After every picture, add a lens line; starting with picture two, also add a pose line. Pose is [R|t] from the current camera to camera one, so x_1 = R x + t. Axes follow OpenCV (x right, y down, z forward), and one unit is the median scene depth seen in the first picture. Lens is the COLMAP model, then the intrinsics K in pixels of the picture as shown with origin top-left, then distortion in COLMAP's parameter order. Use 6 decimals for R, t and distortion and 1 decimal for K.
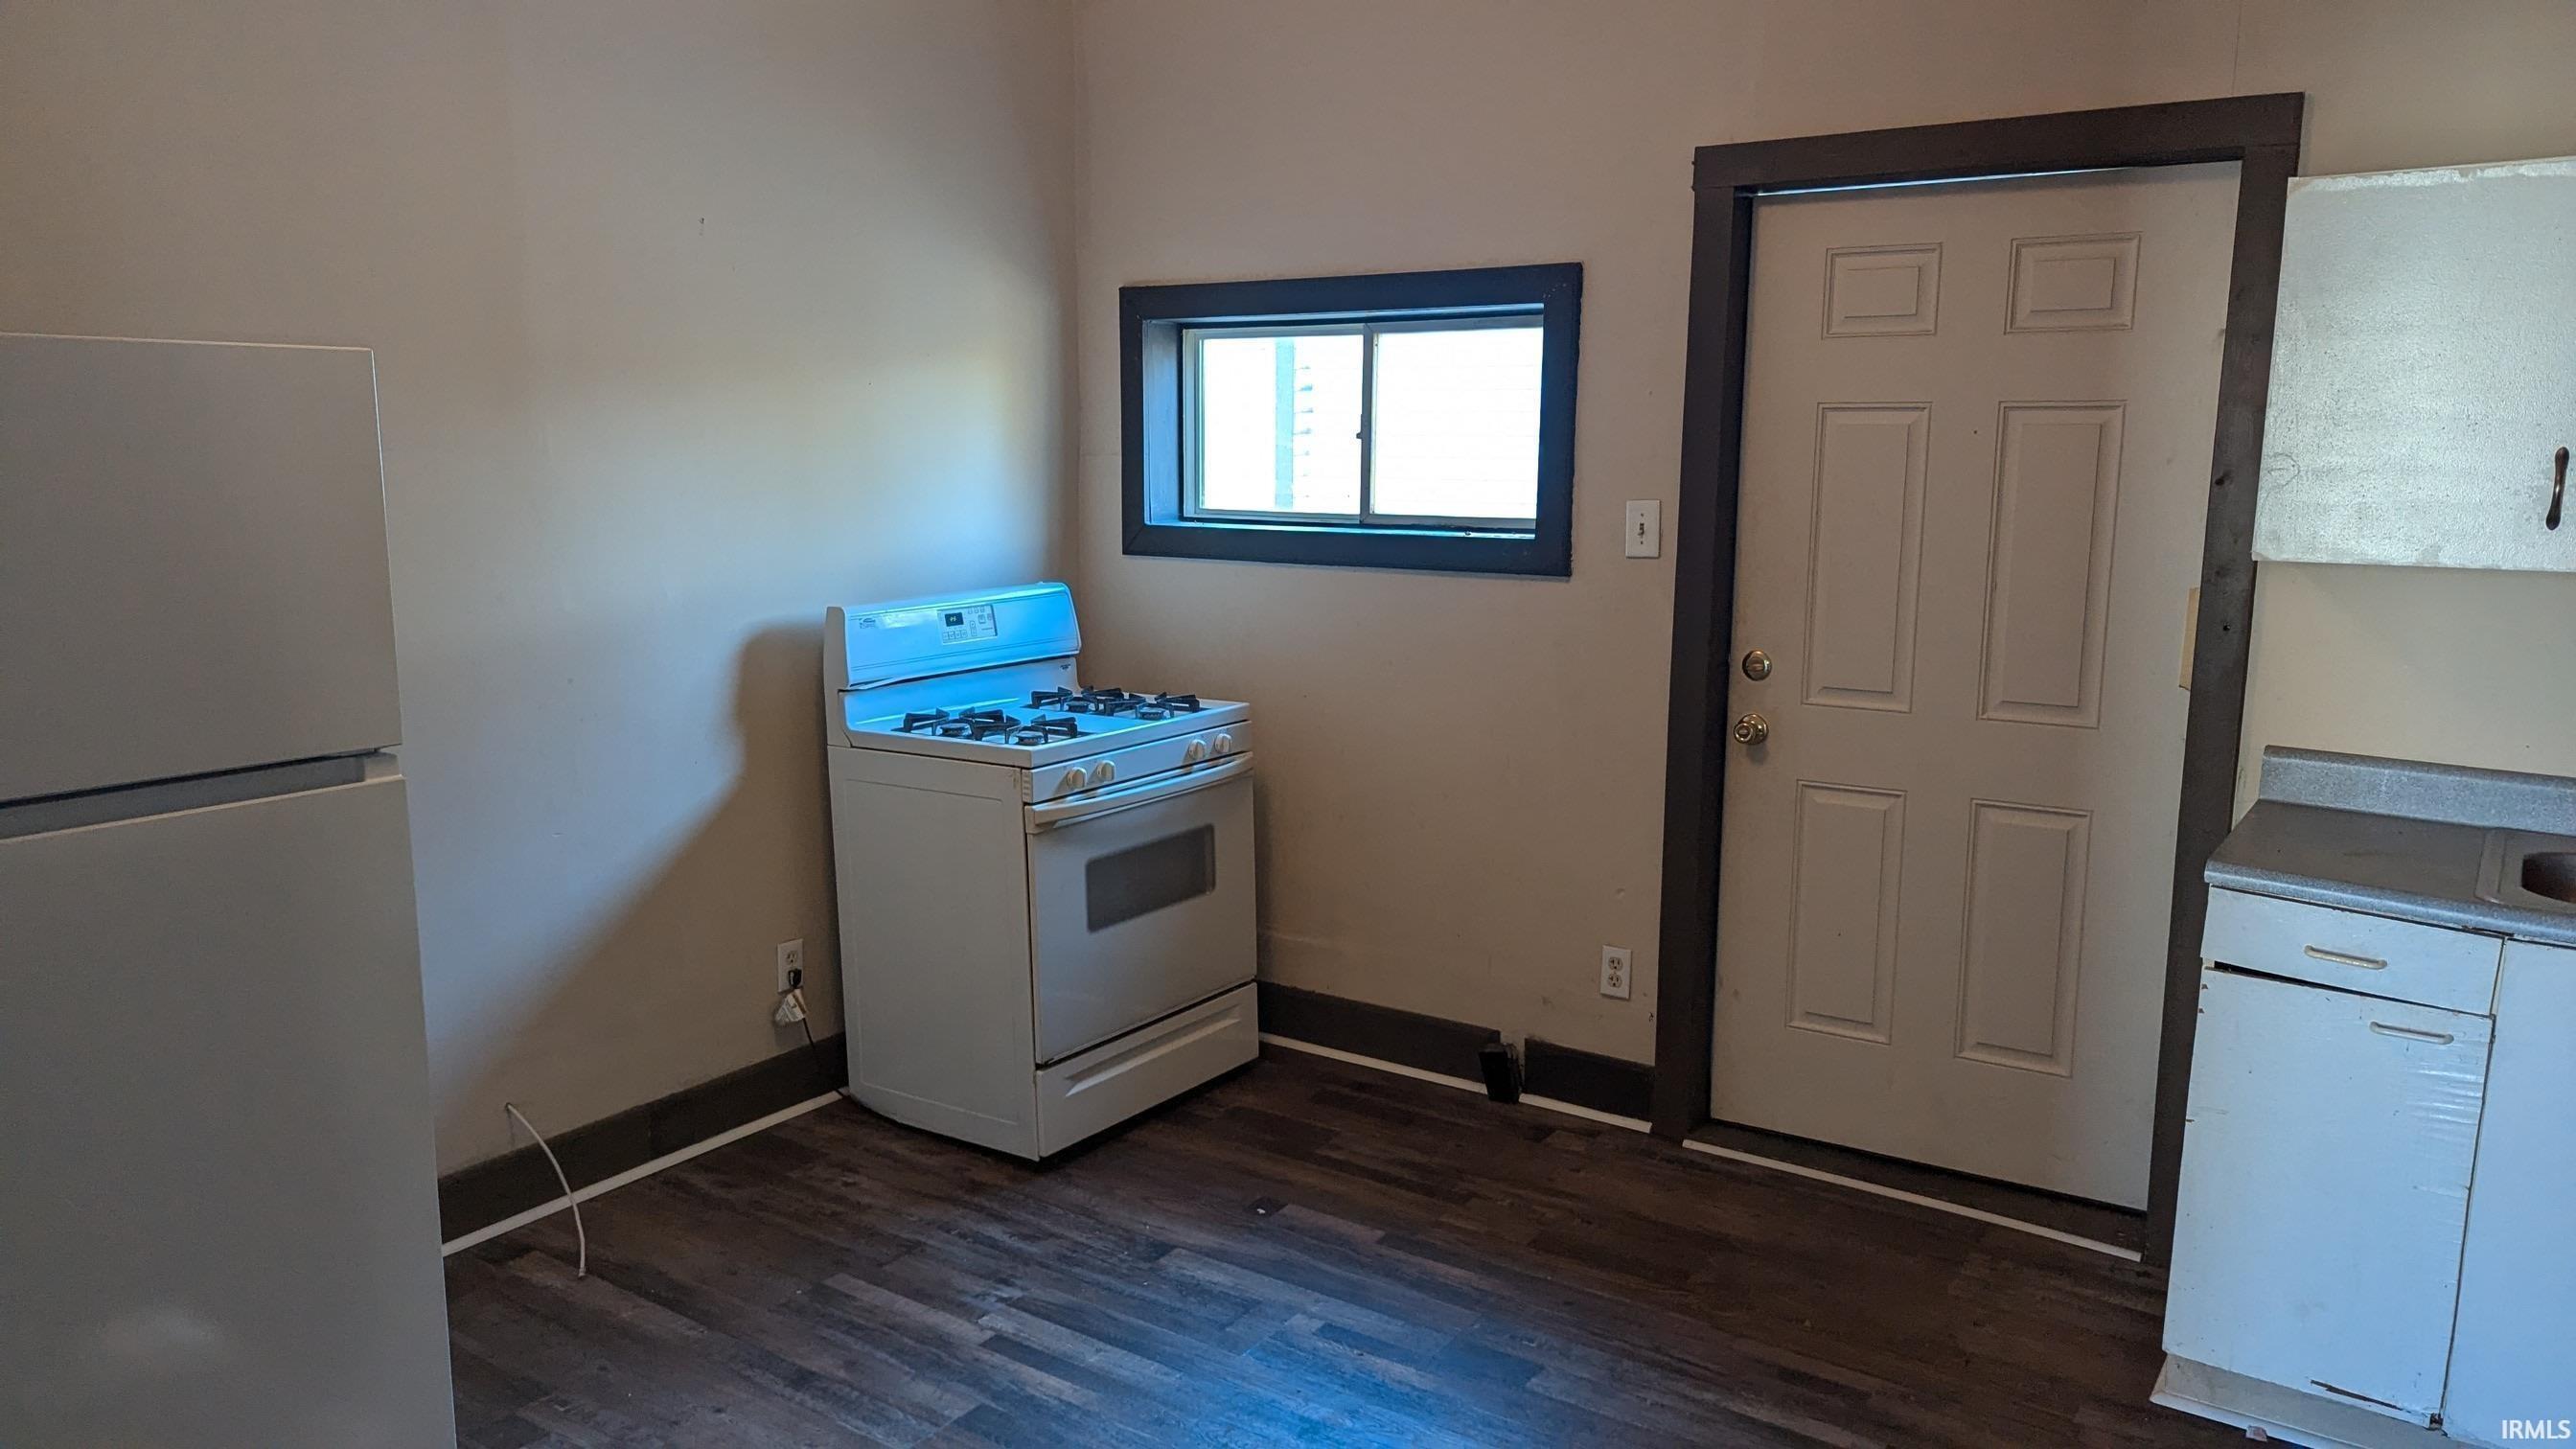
lens RADIAL K [[1793.0, 0, 1303.7], [0, 1793.0, 729.3], [0, 0, 1]] dist [0.028526, -0.005531]
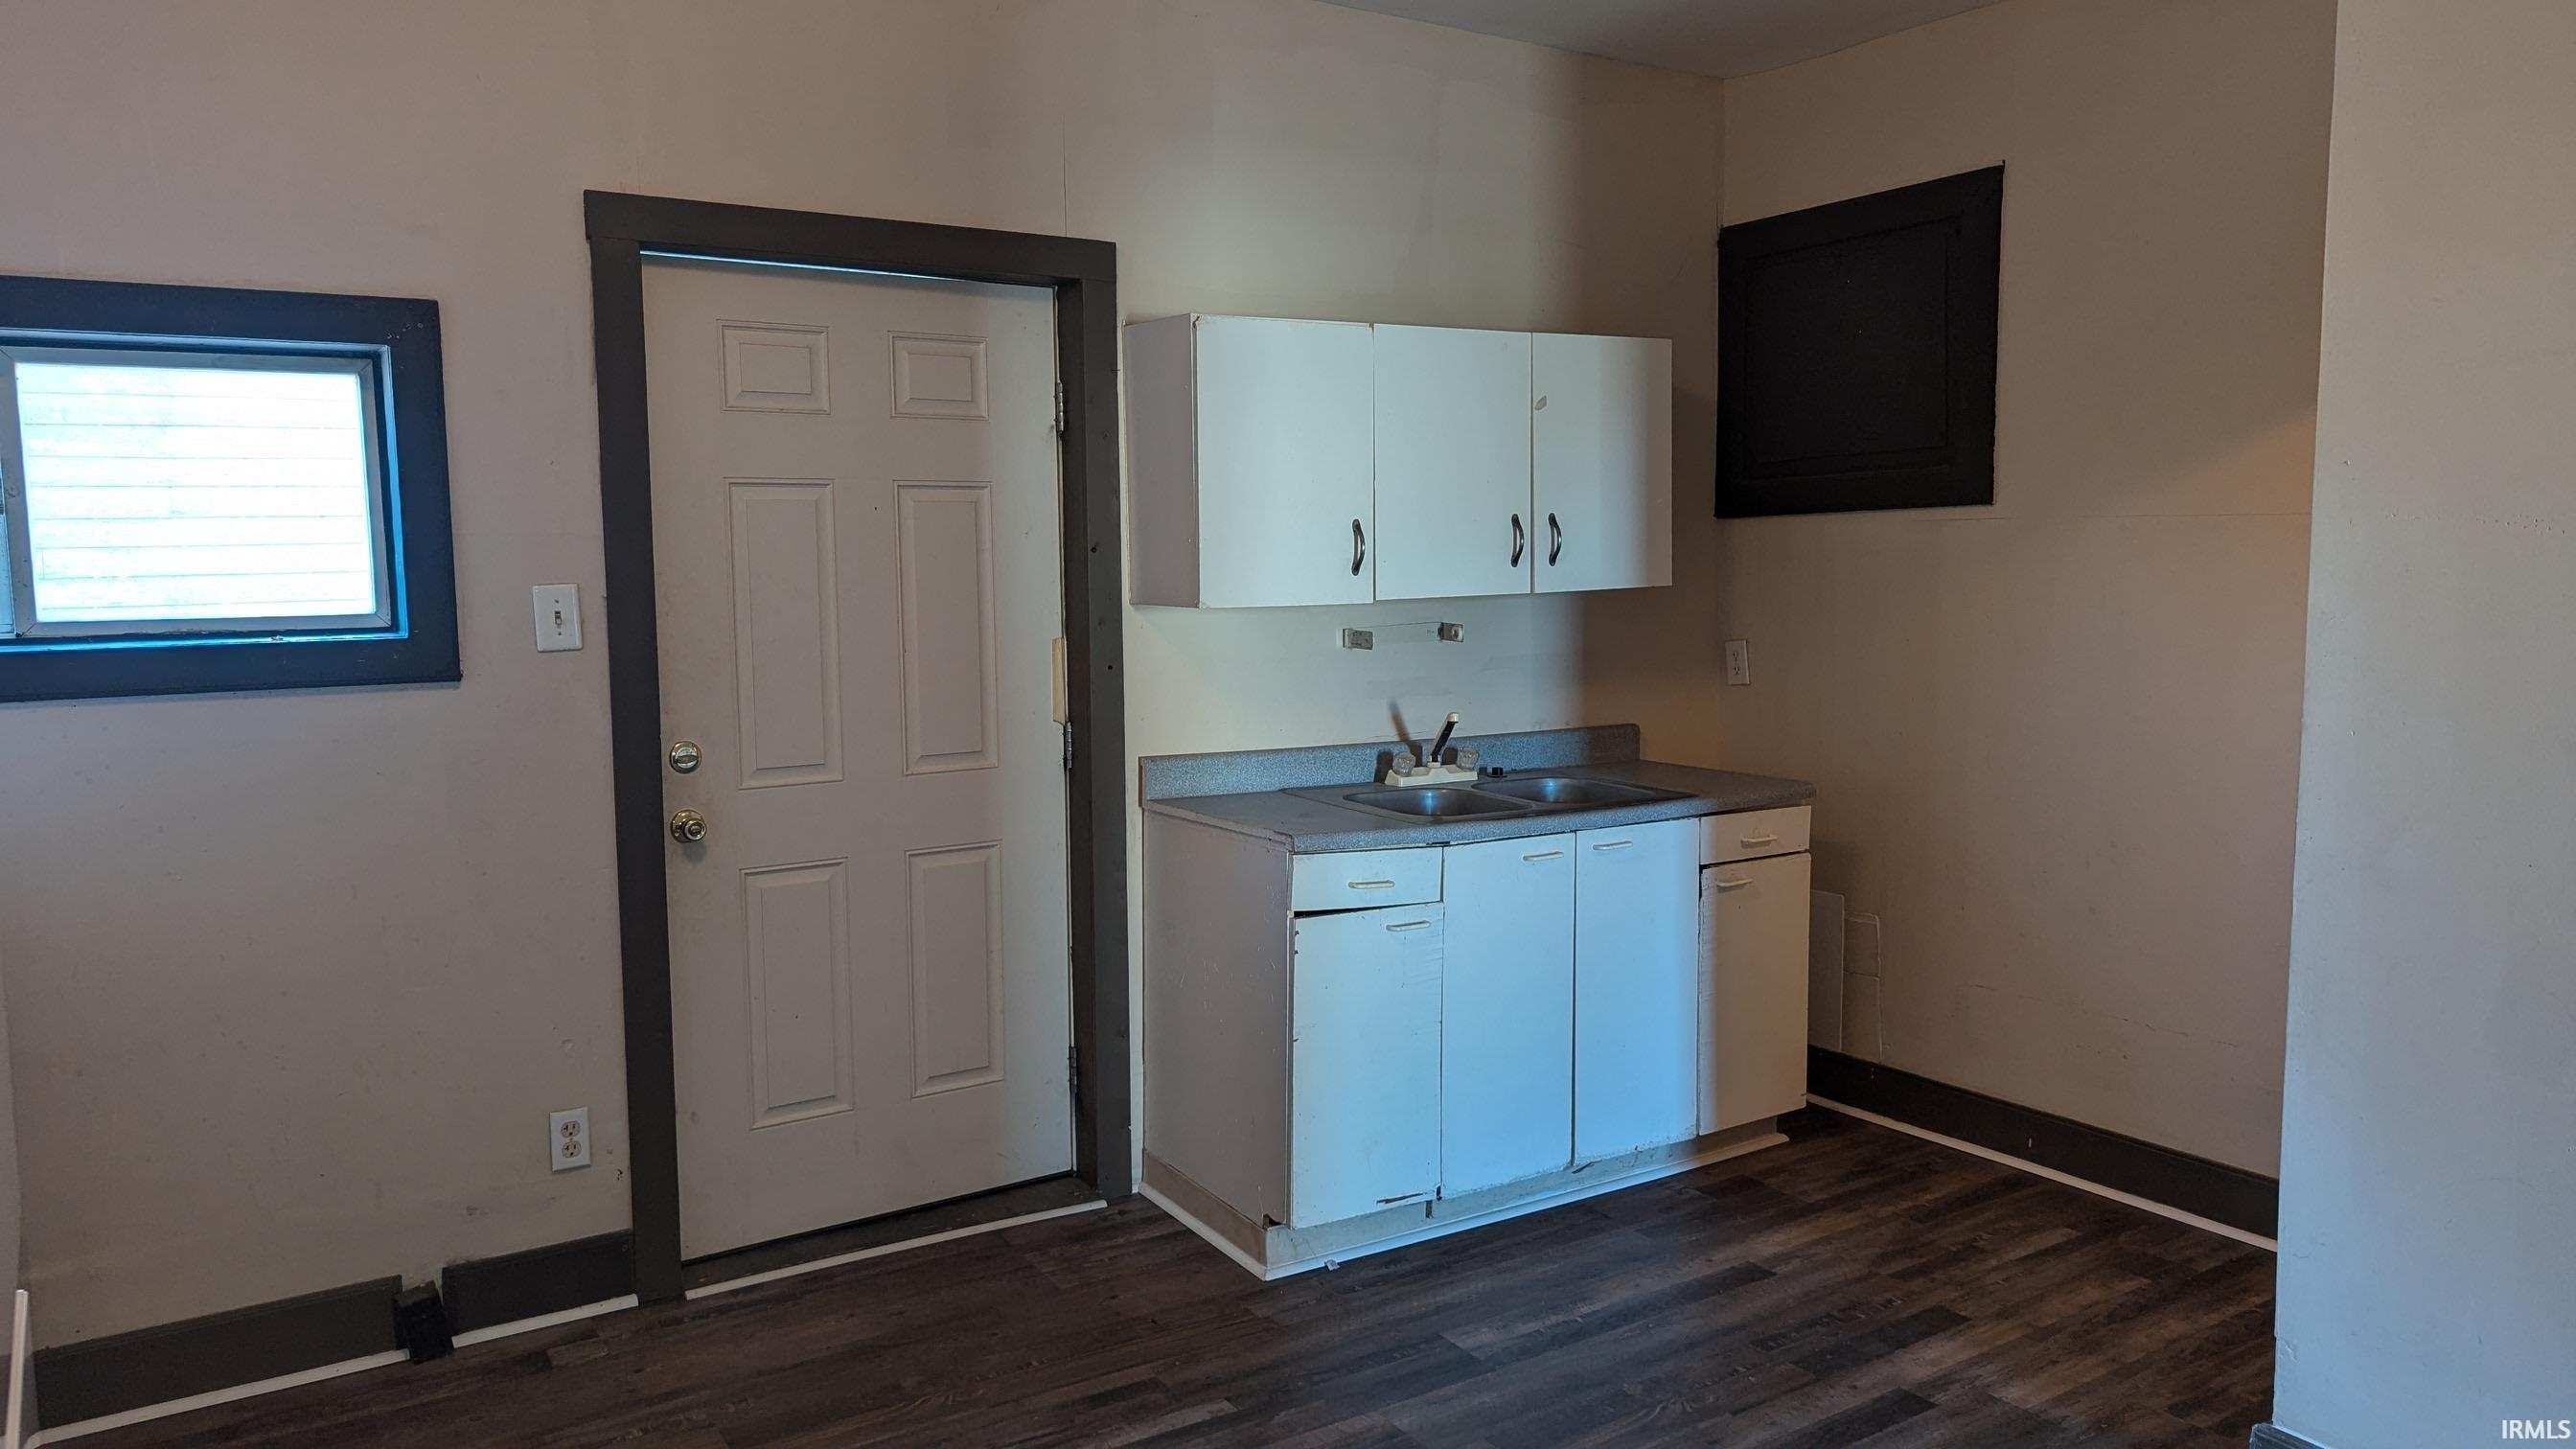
lens RADIAL K [[1793.0, 0, 1303.8], [0, 1793.0, 722.8], [0, 0, 1]] dist [0.028526, -0.005531]
pose [[0.384219, -0.105817, 0.917158, -0.472735], [0.153648, 0.986885, 0.049495, -0.049524], [-0.910367, 0.121902, 0.395438, 0.338543]]
